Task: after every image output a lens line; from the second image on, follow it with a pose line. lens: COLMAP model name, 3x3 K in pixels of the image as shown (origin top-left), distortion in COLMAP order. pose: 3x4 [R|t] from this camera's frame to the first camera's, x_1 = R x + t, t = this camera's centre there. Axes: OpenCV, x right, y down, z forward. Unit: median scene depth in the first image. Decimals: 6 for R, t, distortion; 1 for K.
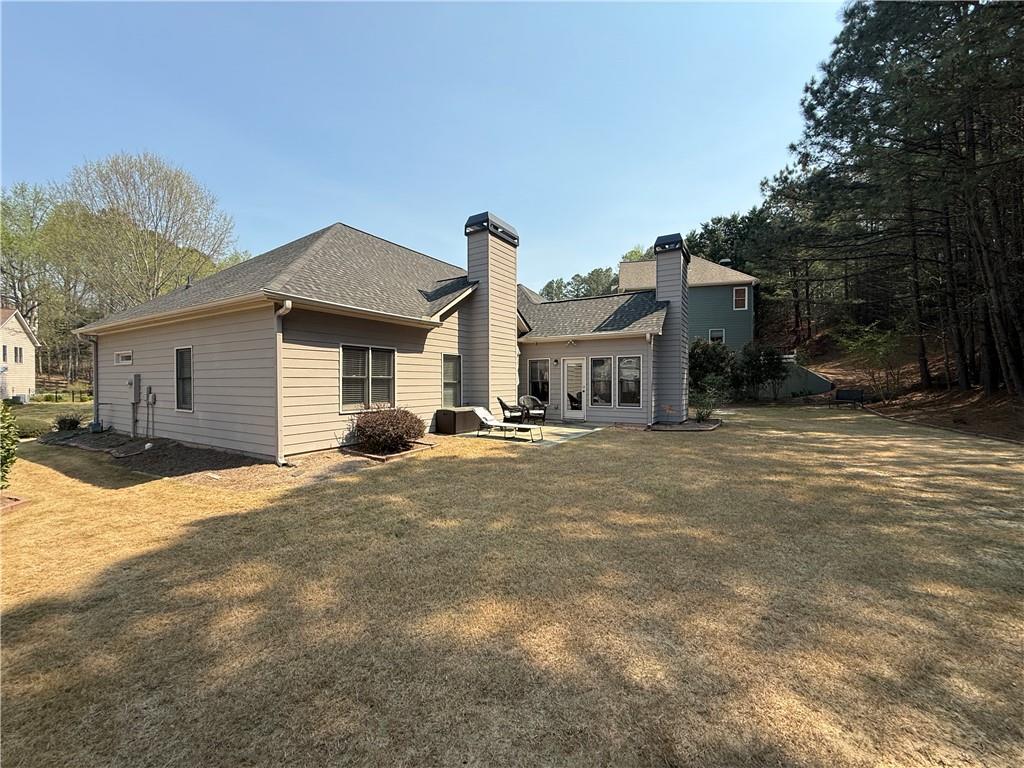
lens RADIAL K [[407.5, 0, 514.8], [0, 407.5, 383.0], [0, 0, 1]] dist [0.001806, 0.000018]
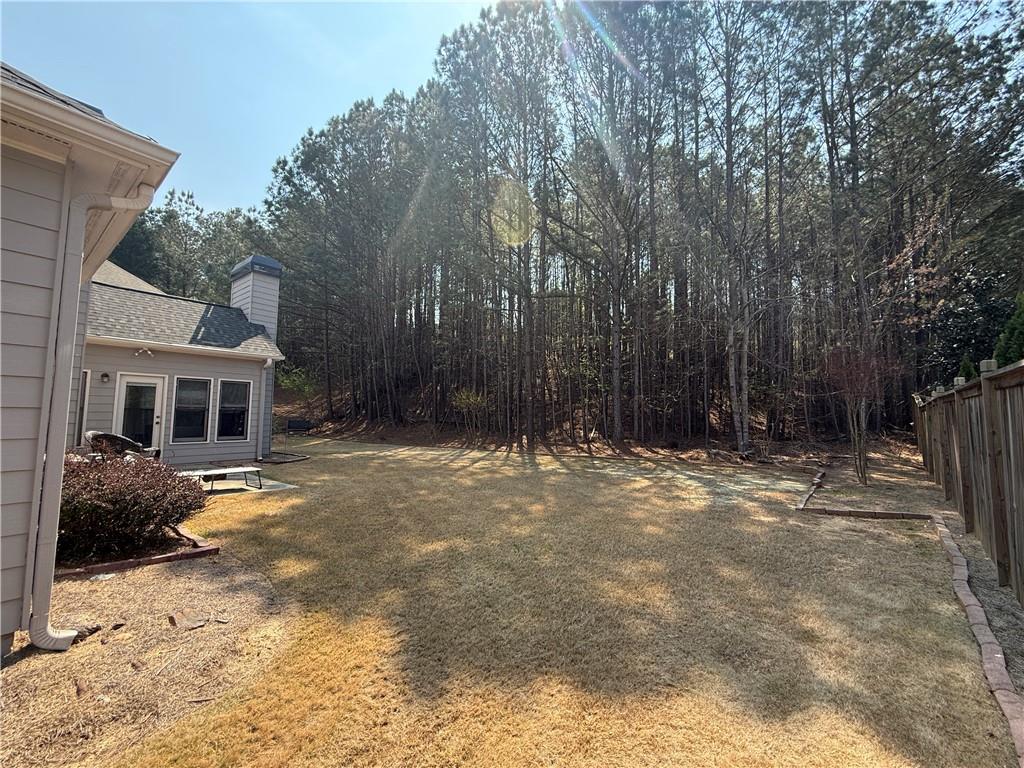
lens RADIAL K [[407.5, 0, 516.9], [0, 407.5, 384.8], [0, 0, 1]] dist [0.001806, 0.000018]
pose [[0.139787, 0.079365, 0.986996, -0.471876], [-0.002696, 0.996809, -0.079772, 0.009722], [-0.990178, 0.008490, 0.139555, 0.293242]]
